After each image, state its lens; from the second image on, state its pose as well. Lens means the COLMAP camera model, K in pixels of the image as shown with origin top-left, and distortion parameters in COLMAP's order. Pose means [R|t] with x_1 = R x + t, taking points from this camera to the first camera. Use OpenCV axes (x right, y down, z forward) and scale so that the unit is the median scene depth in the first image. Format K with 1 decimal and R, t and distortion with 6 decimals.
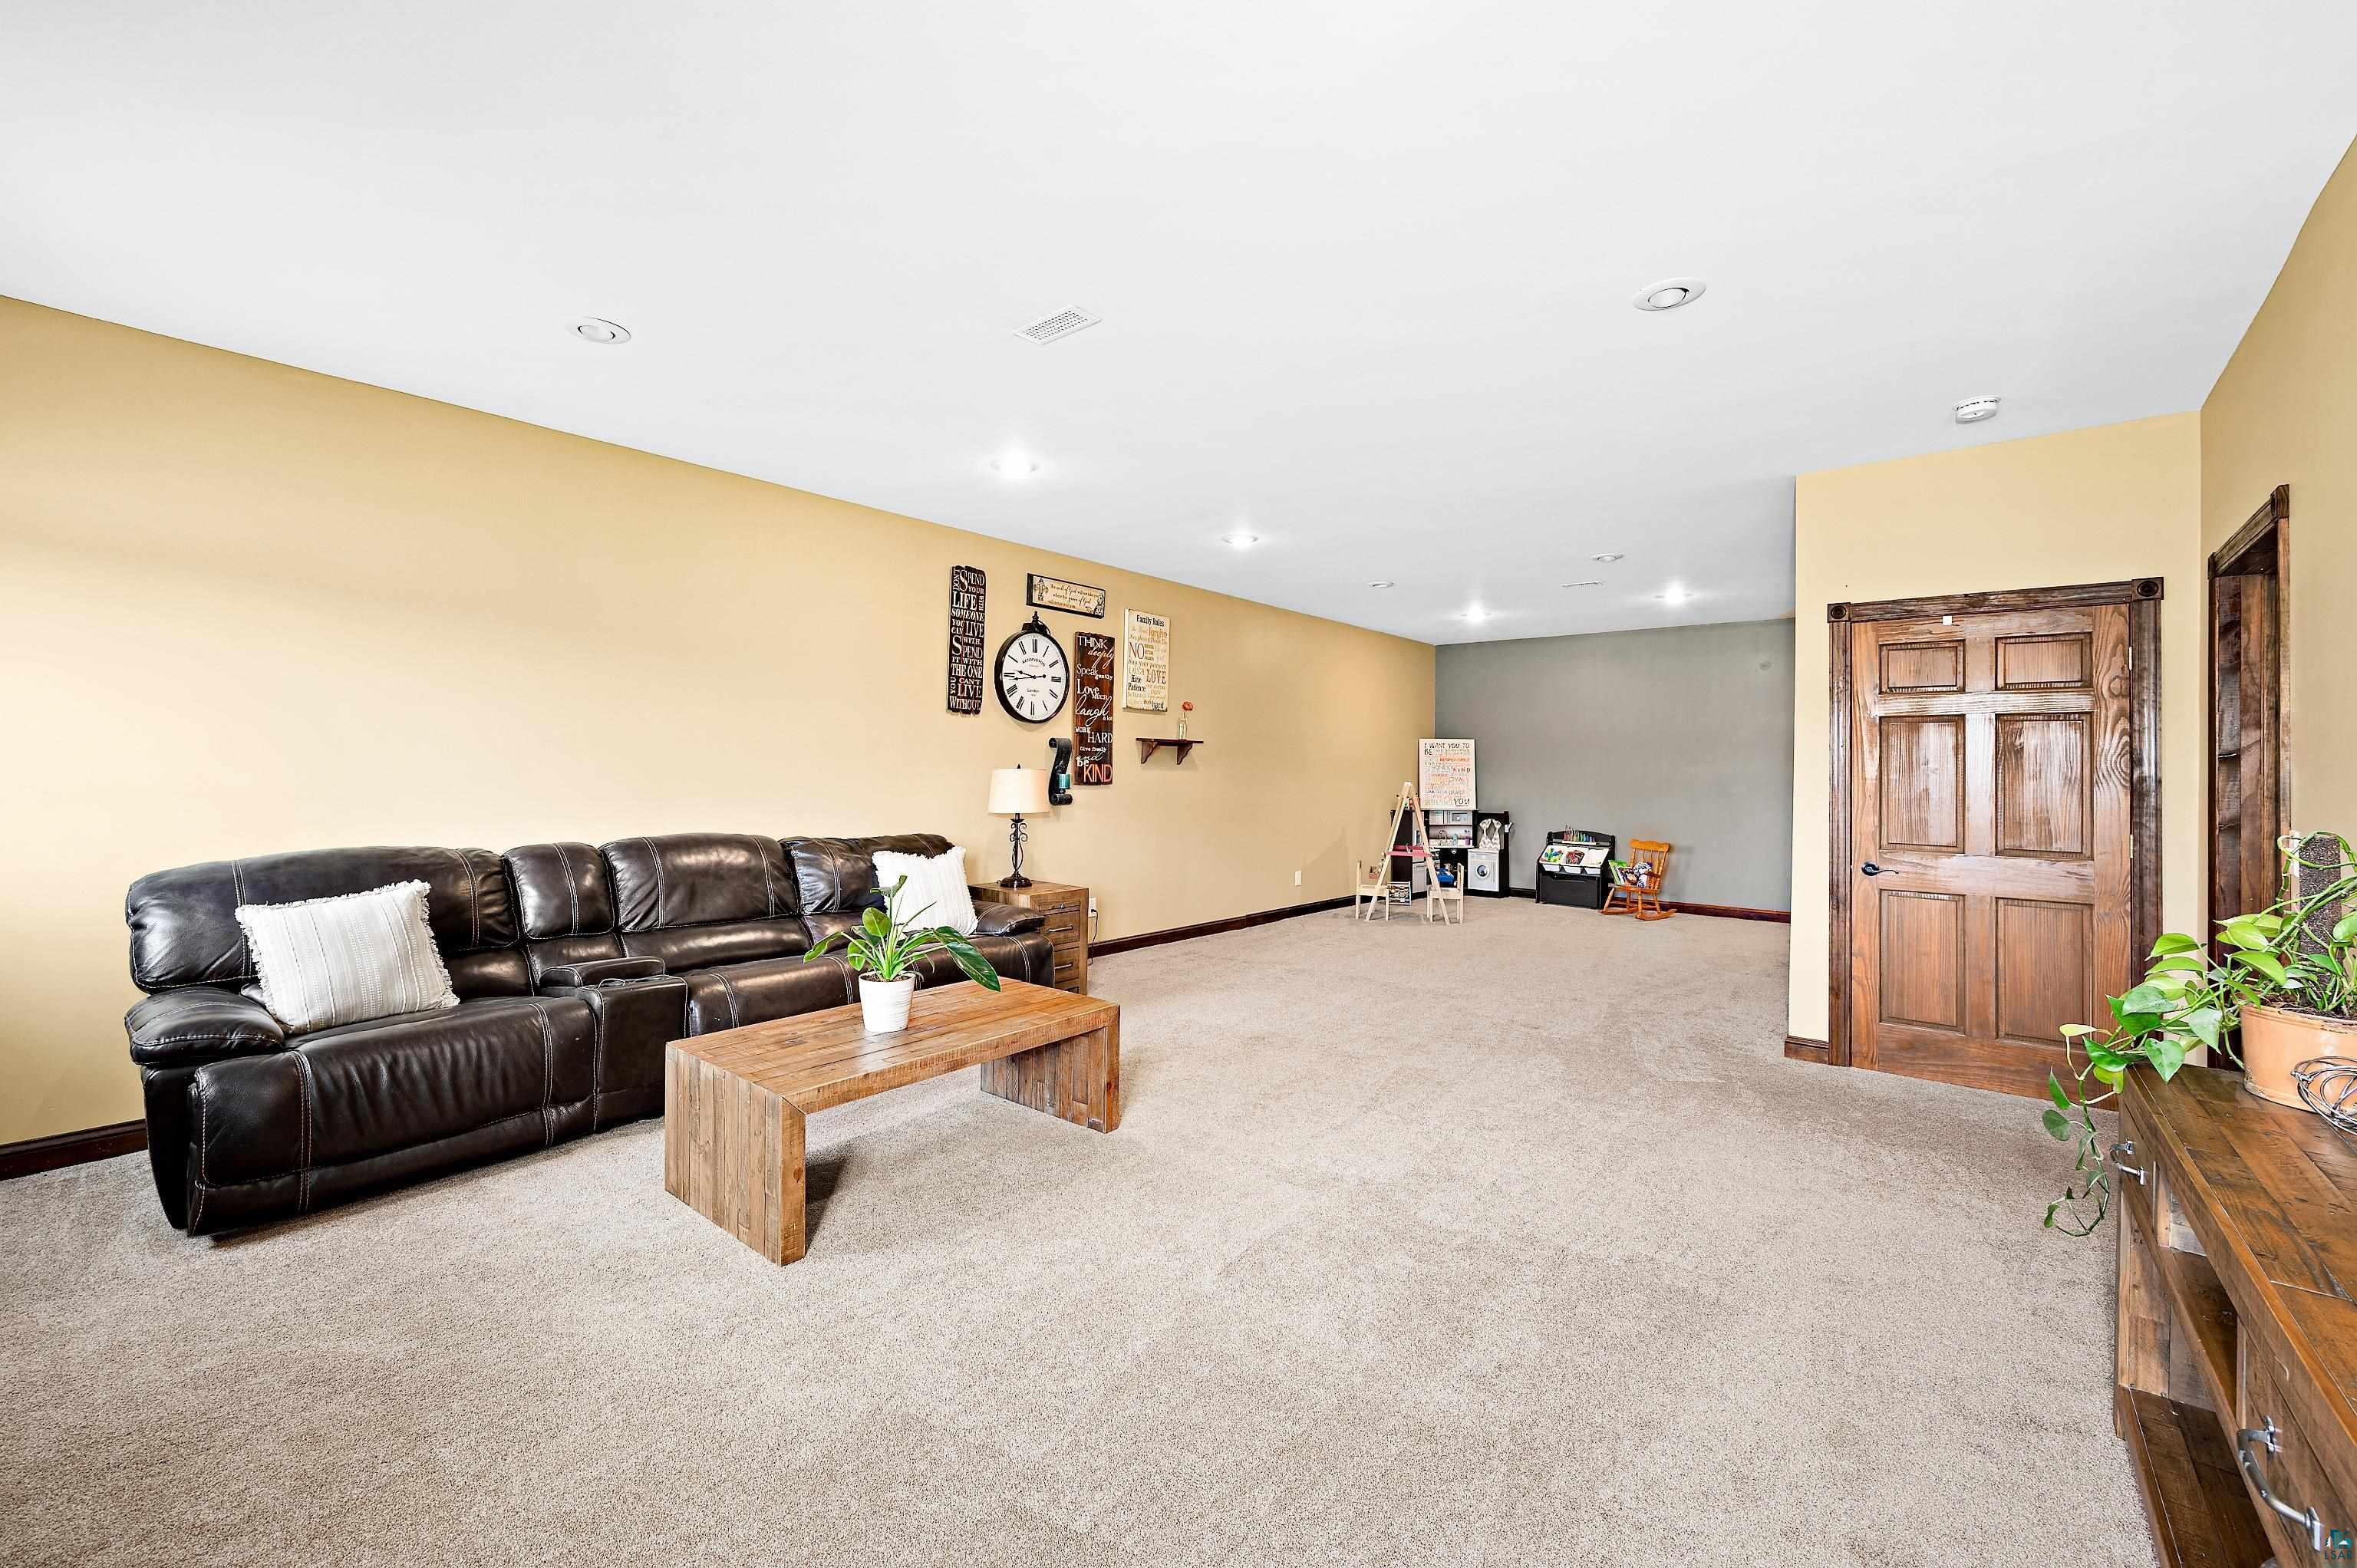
lens RADIAL K [[949.1, 0, 1168.3], [0, 949.1, 759.7], [0, 0, 1]] dist [-0.004127, 0.000660]
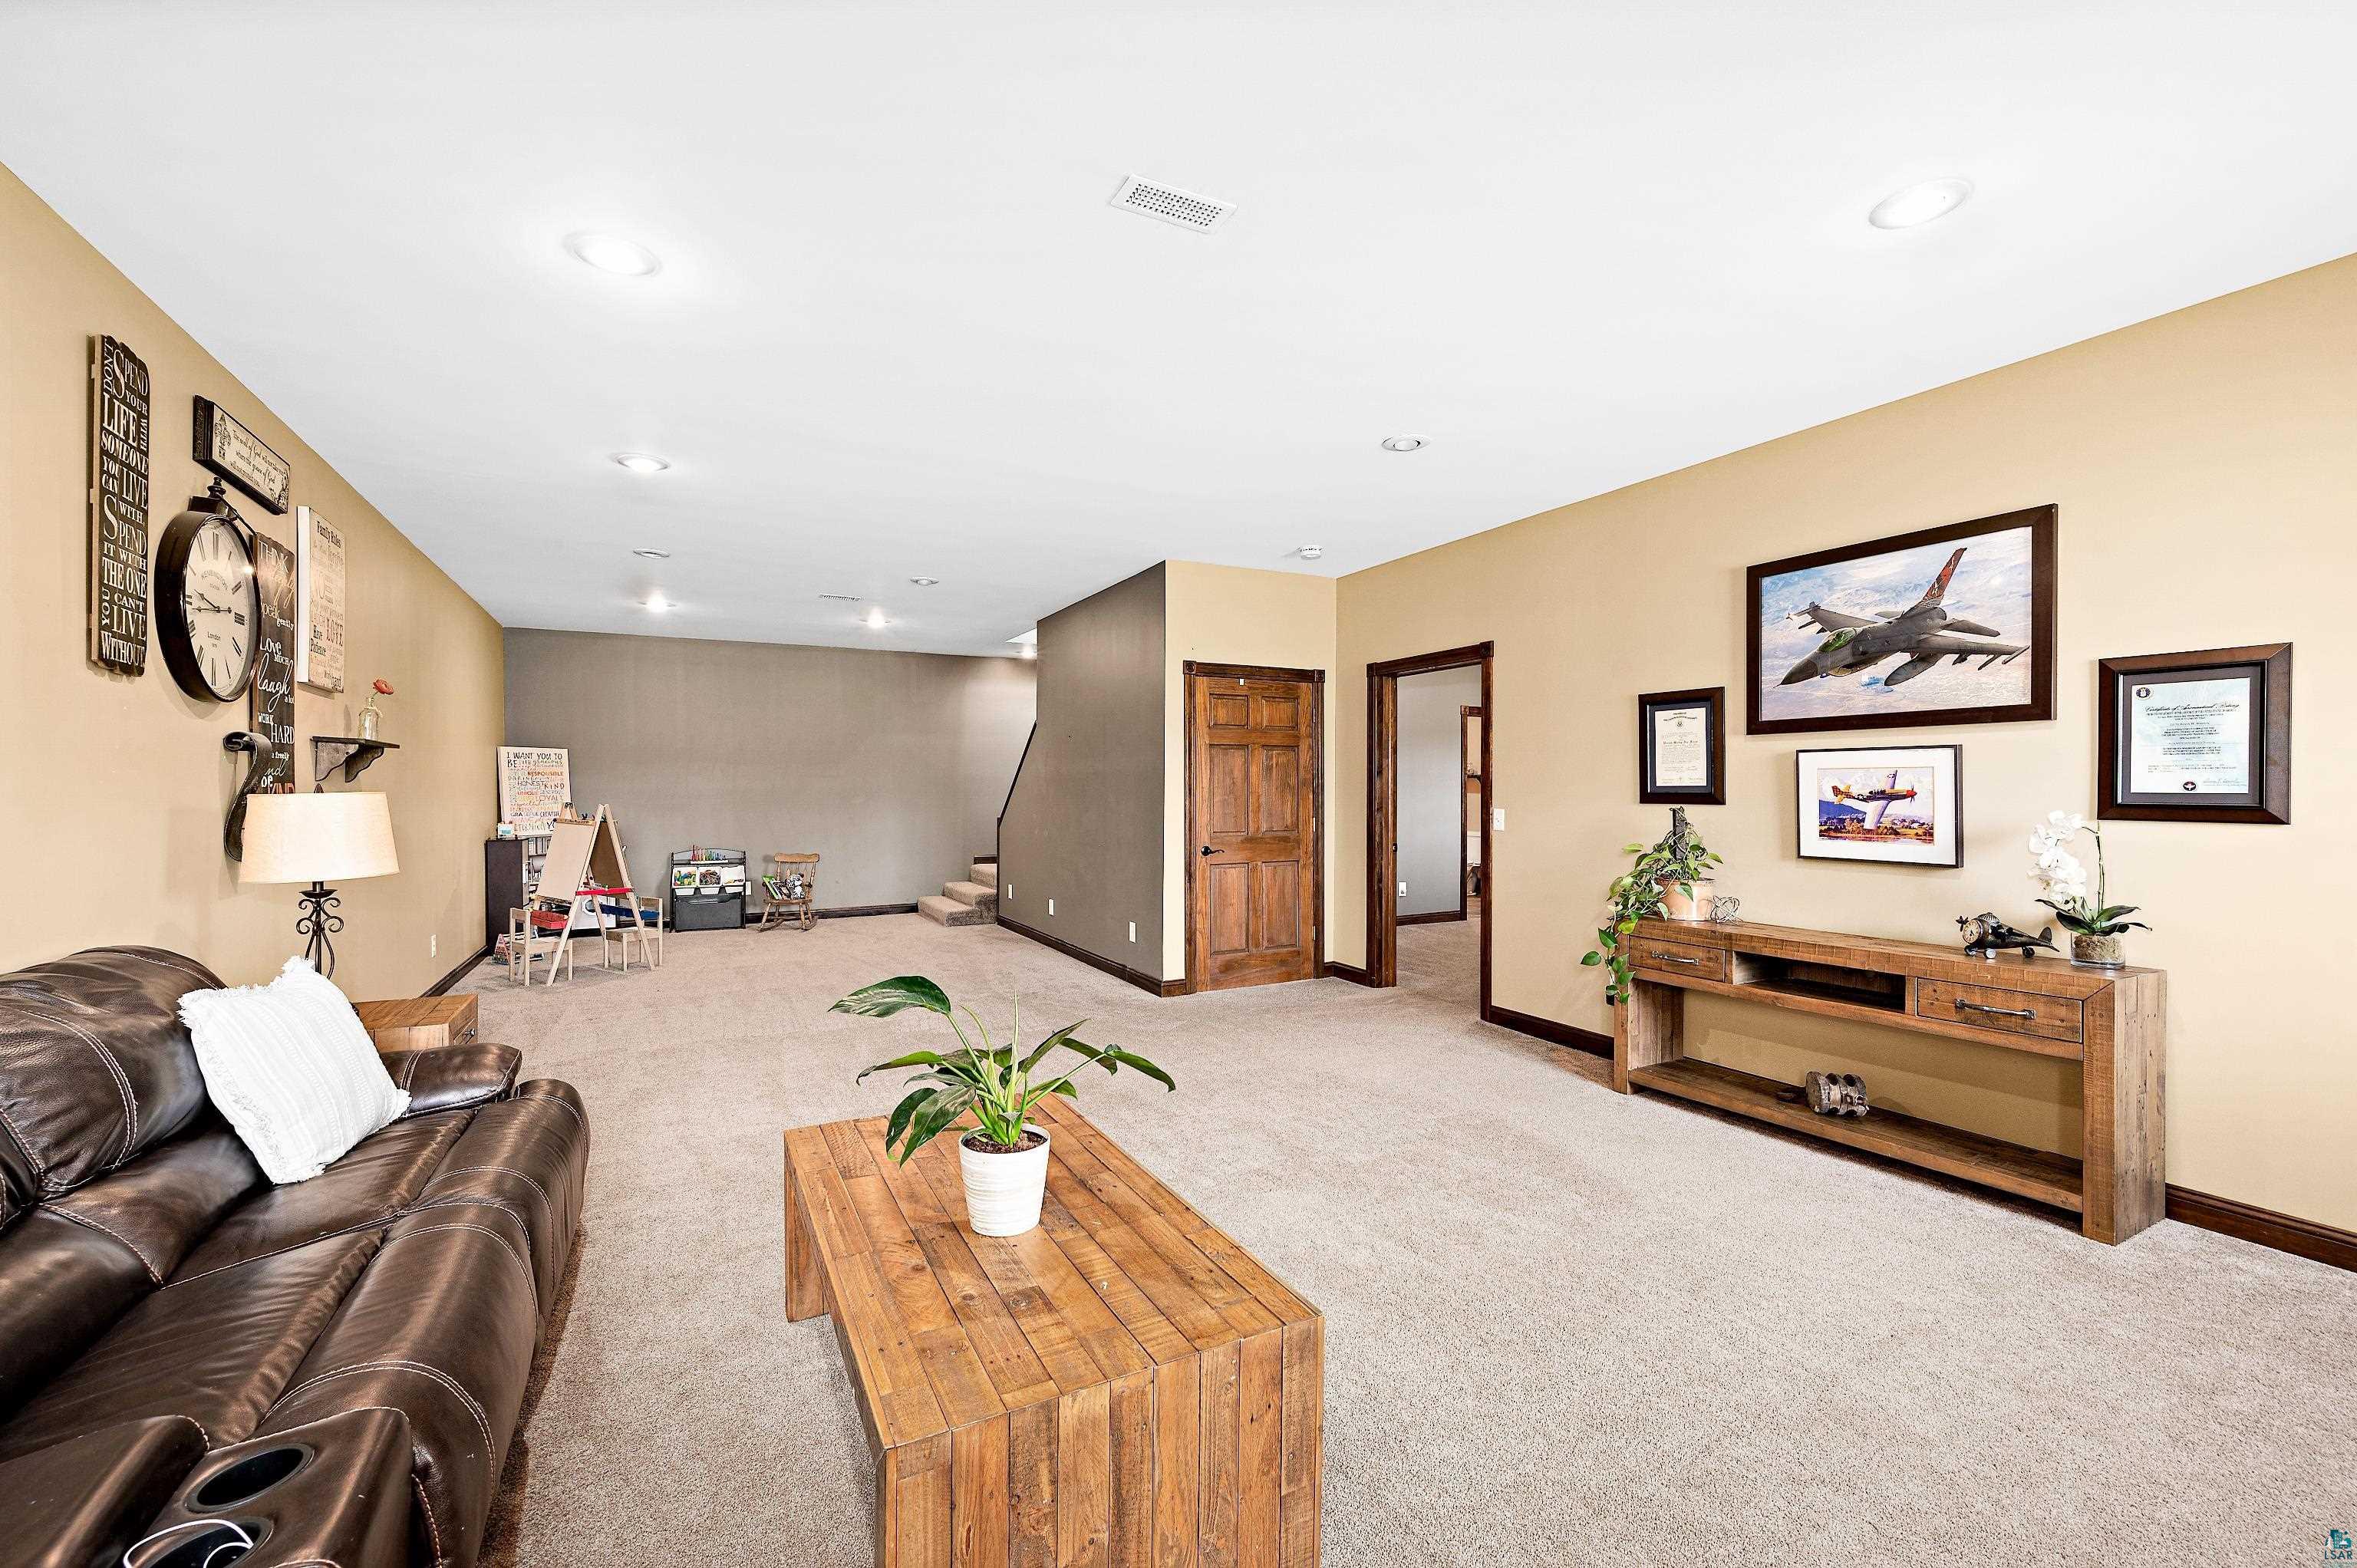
lens RADIAL K [[949.1, 0, 1166.0], [0, 949.1, 796.1], [0, 0, 1]] dist [-0.004127, 0.000660]
pose [[0.391383, -0.021383, 0.919980, -0.410382], [-0.000922, 0.999720, 0.023629, -0.000799], [-0.920228, -0.010096, 0.391253, 0.344719]]
